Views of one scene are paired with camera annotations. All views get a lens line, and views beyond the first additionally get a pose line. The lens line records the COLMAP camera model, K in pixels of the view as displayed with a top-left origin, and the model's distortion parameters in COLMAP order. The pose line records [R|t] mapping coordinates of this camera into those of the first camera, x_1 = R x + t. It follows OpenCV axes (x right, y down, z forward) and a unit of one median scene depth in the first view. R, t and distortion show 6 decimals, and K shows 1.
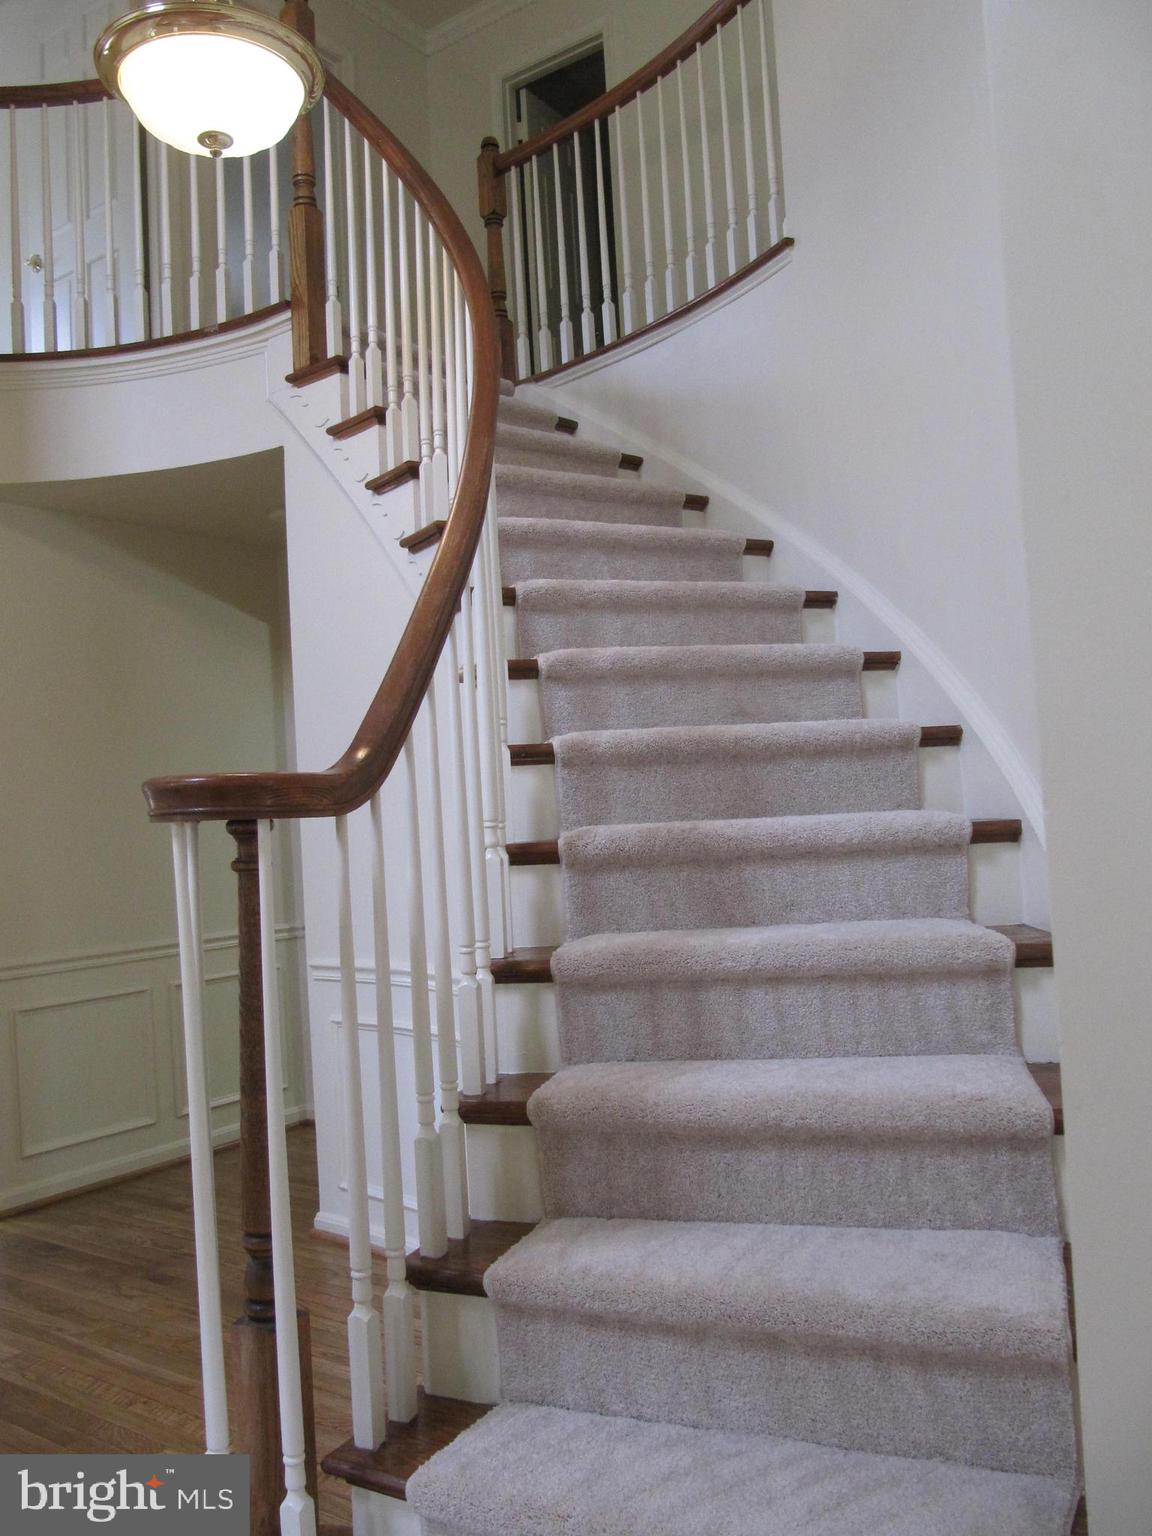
lens RADIAL K [[1239.6, 0, 576.0], [0, 1239.6, 768.0], [0, 0, 1]] dist [-0.066100, 0.029424]
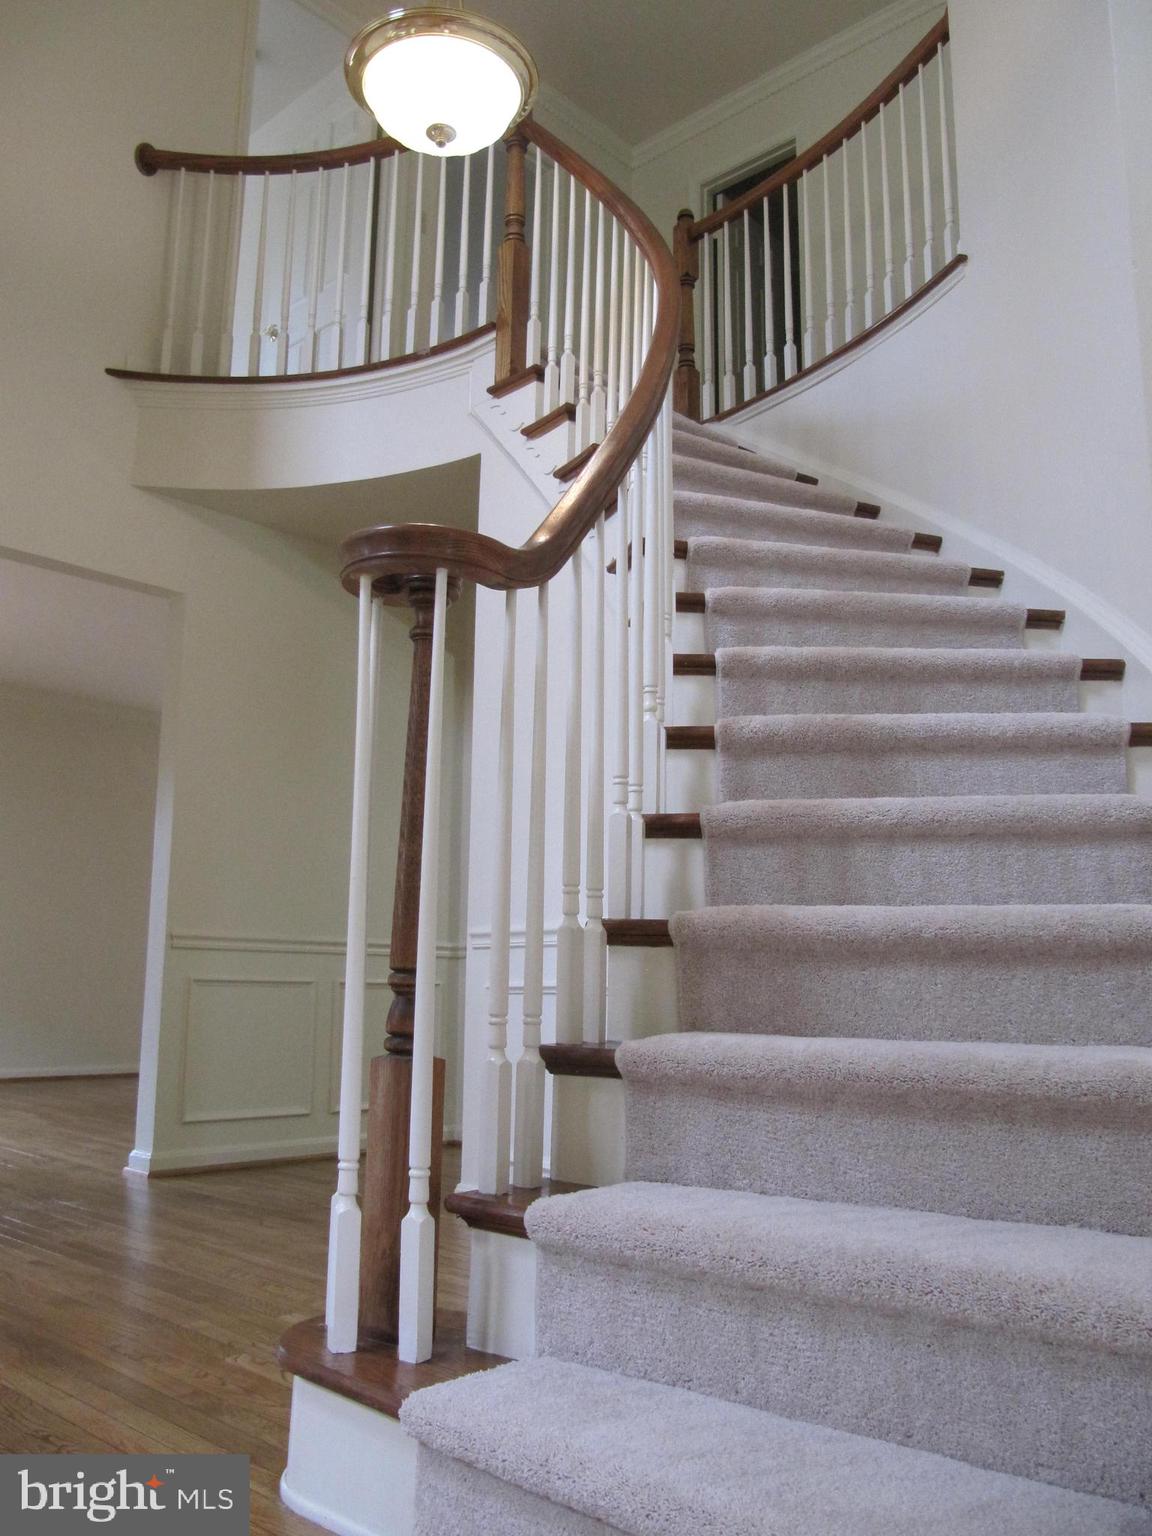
lens RADIAL K [[1239.6, 0, 576.0], [0, 1239.6, 768.0], [0, 0, 1]] dist [-0.066100, 0.029424]
pose [[0.988697, 0.044954, -0.143029, 0.015331], [-0.063118, 0.990134, -0.125106, 0.169901], [0.135994, 0.132719, 0.981780, -0.022788]]
